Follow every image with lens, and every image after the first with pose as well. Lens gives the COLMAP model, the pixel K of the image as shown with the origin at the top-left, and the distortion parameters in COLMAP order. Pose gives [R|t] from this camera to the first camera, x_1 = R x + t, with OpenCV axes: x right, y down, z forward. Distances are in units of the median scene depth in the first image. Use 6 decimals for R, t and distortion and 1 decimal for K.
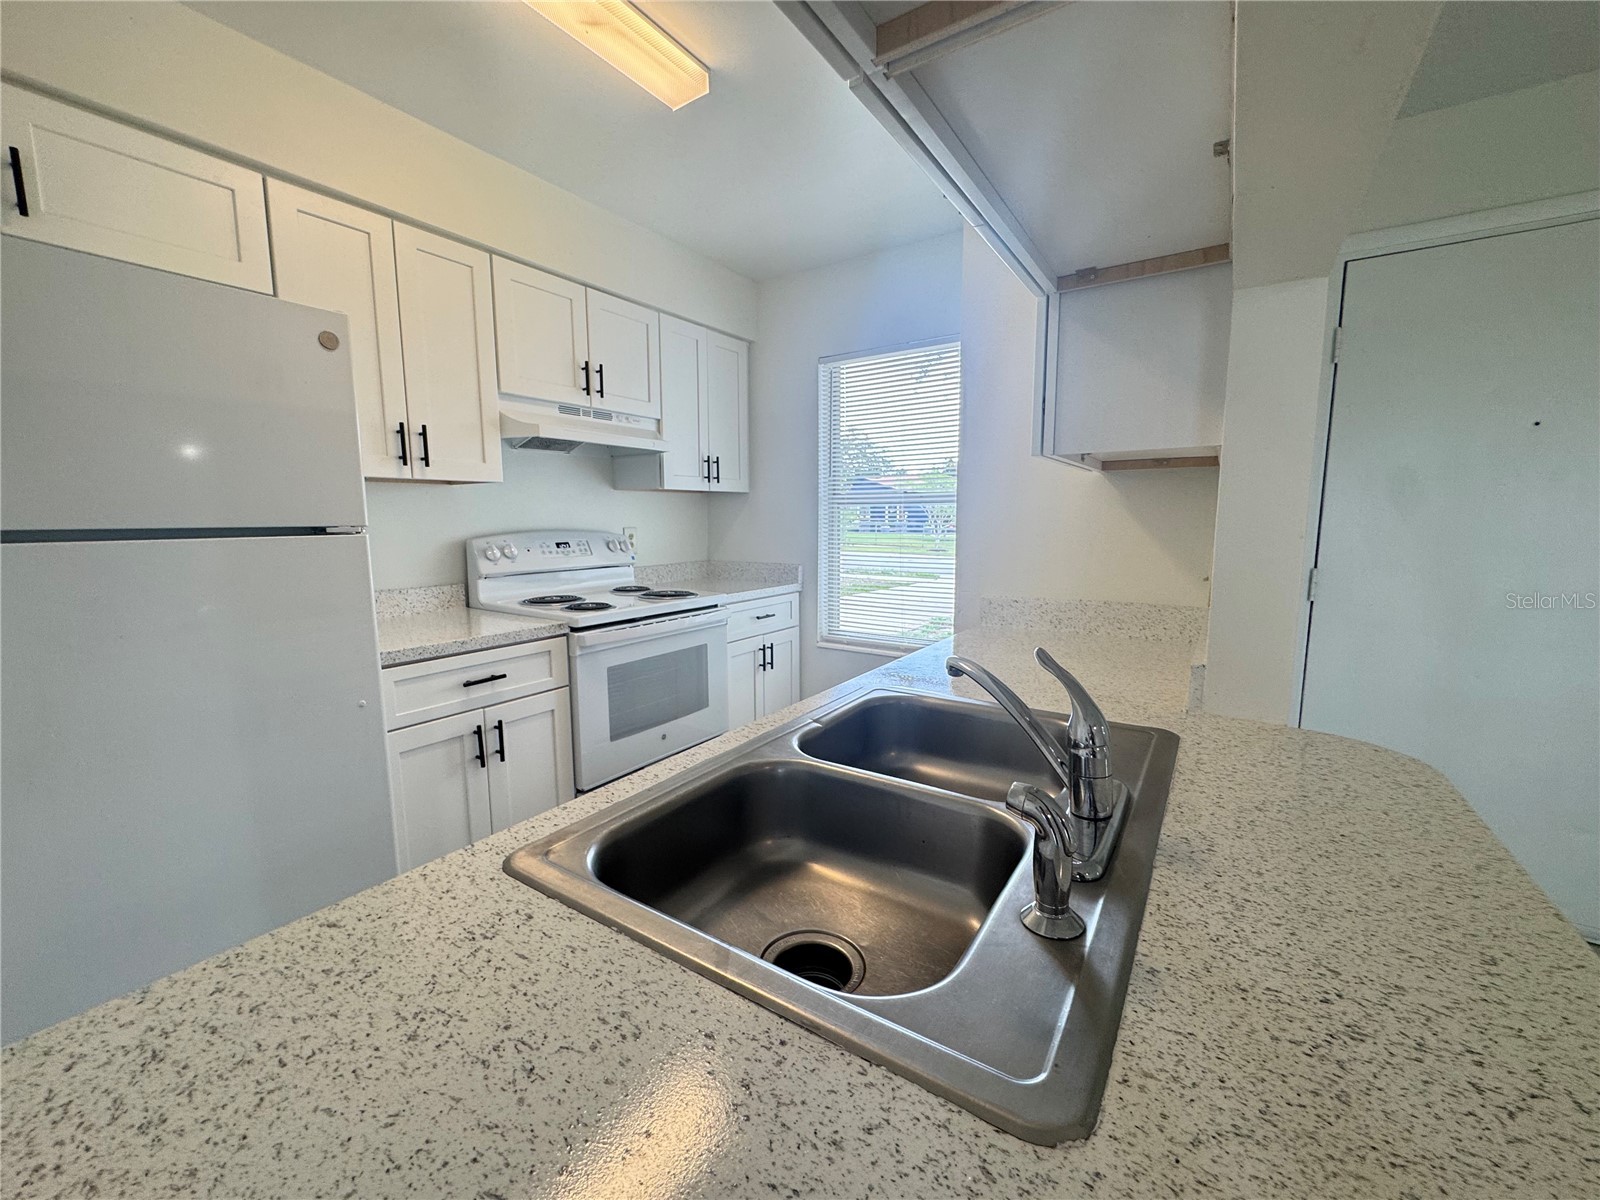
lens RADIAL K [[643.7, 0, 796.0], [0, 643.7, 598.1], [0, 0, 1]] dist [0.000131, 0.000453]
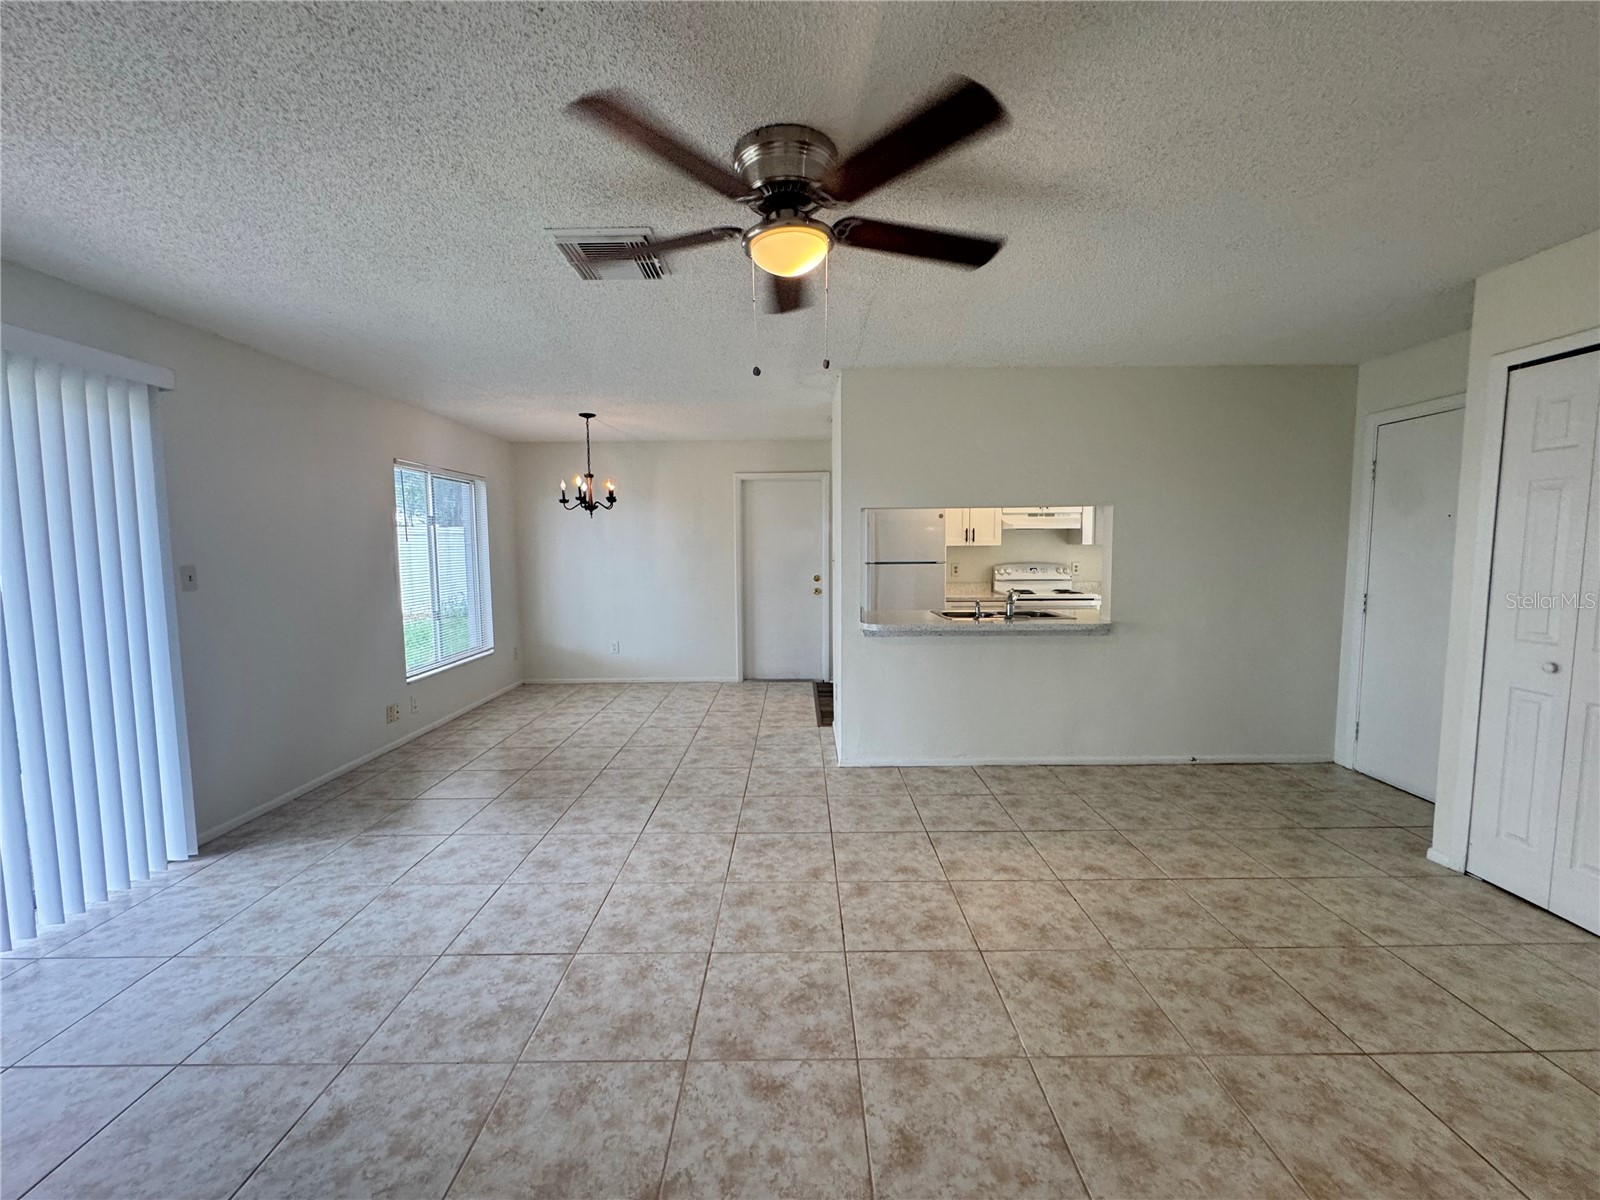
lens RADIAL K [[636.1, 0, 800.0], [0, 636.1, 600.0], [0, 0, 1]] dist [-0.002776, -0.000131]
pose [[0.554896, 0.070452, -0.828931, 1.077641], [-0.099177, 0.994904, 0.018168, 0.070837], [0.825987, 0.072129, 0.559056, -0.975969]]
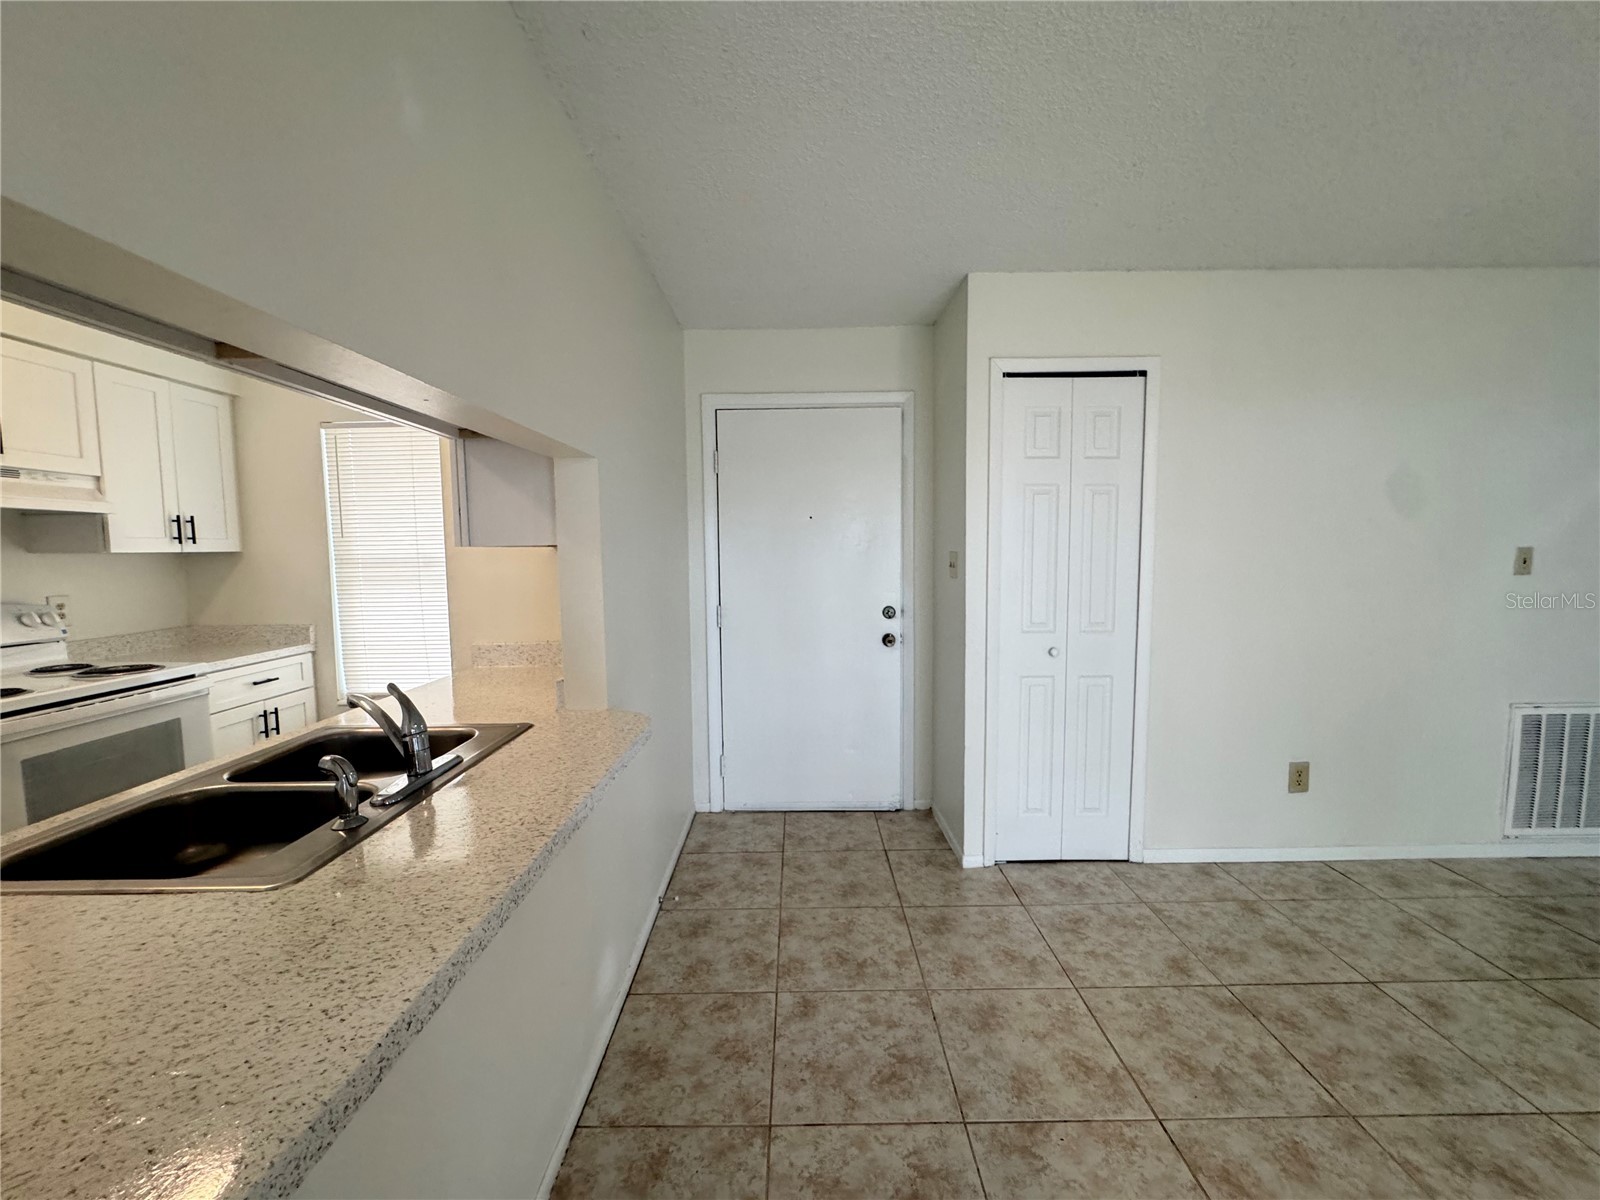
lens RADIAL K [[647.5, 0, 796.4], [0, 647.5, 598.4], [0, 0, 1]] dist [-0.001151, 0.000367]
pose [[0.833156, -0.049547, 0.550814, 0.096178], [0.079979, 0.996303, -0.031356, -0.001202], [-0.547225, 0.070178, 0.834039, -0.283857]]
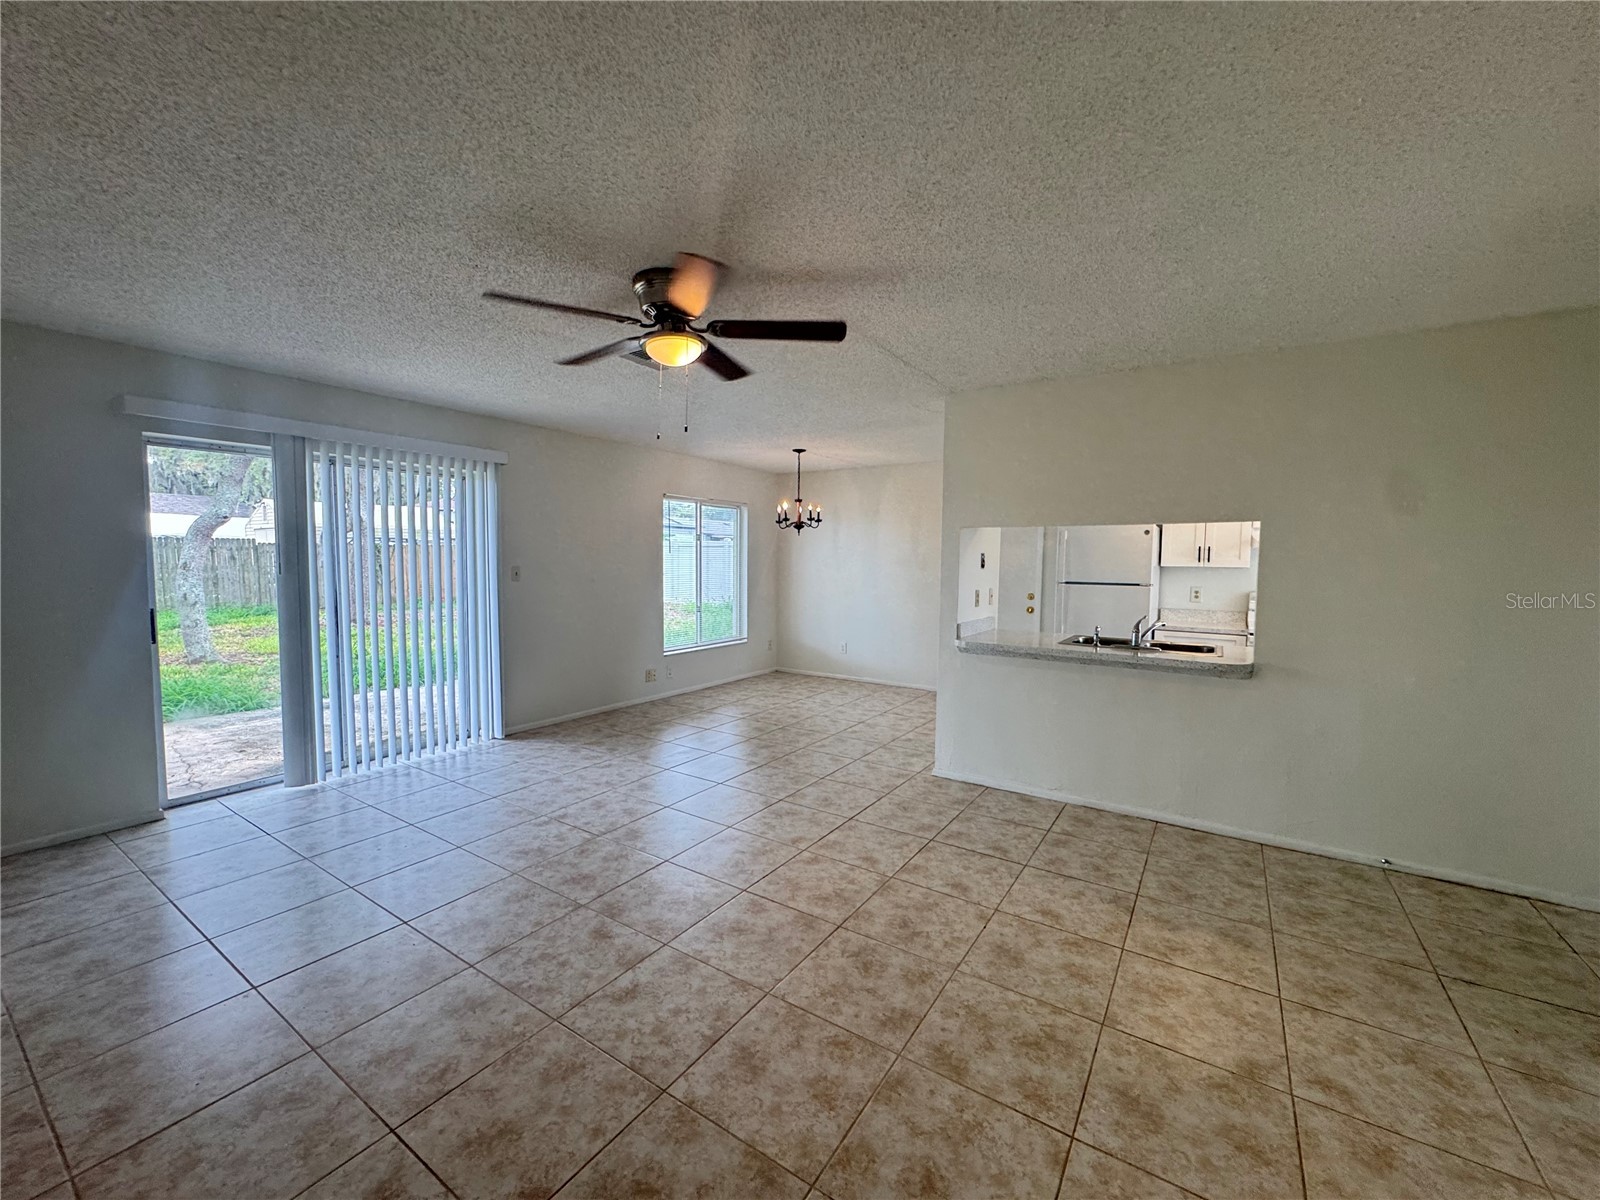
lens RADIAL K [[639.4, 0, 806.9], [0, 639.4, 597.3], [0, 0, 1]] dist [-0.000427, 0.000082]
pose [[0.008091, 0.064322, -0.997896, 1.428565], [-0.137752, 0.988487, 0.062599, -0.002419], [0.990434, 0.136956, 0.016858, -0.447996]]
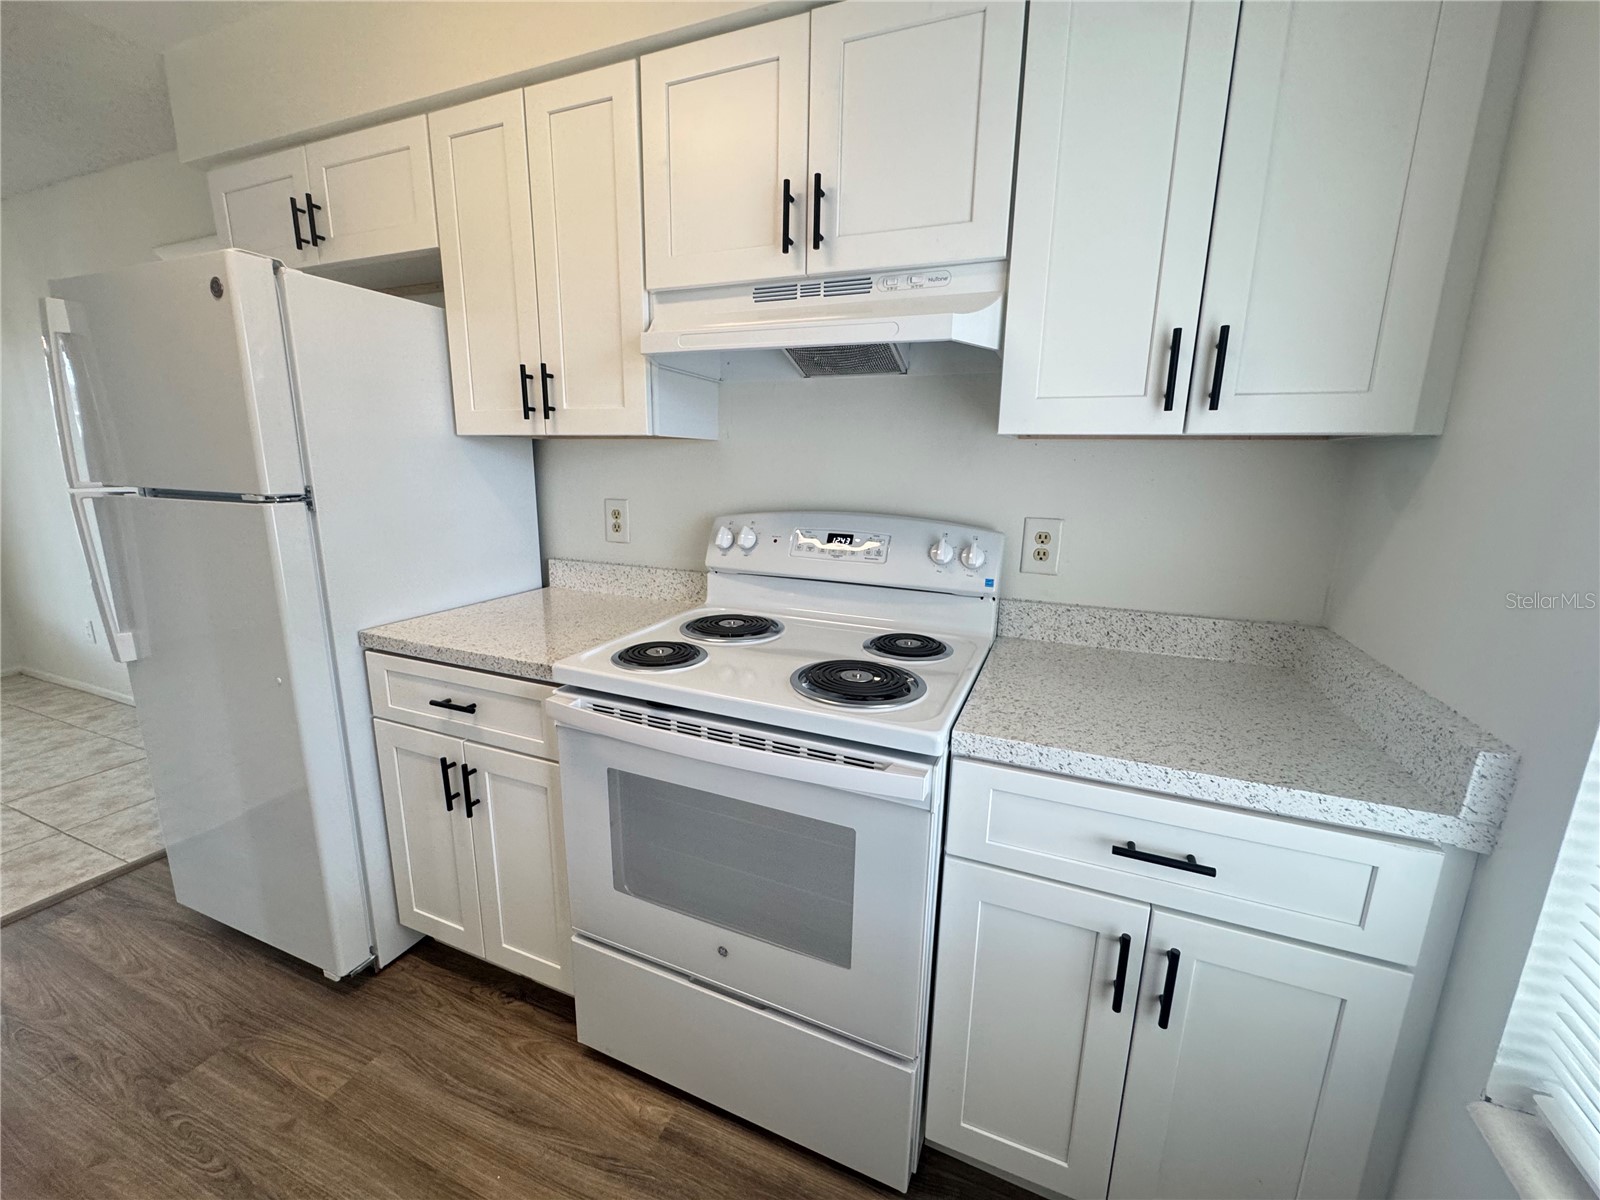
lens RADIAL K [[639.4, 0, 806.9], [0, 639.4, 597.3], [0, 0, 1]] dist [-0.000427, 0.000082]
pose [[0.195825, 0.212690, -0.957296, 0.193858], [-0.140928, 0.972167, 0.187166, -0.131979], [0.970460, 0.098258, 0.220349, 0.830091]]
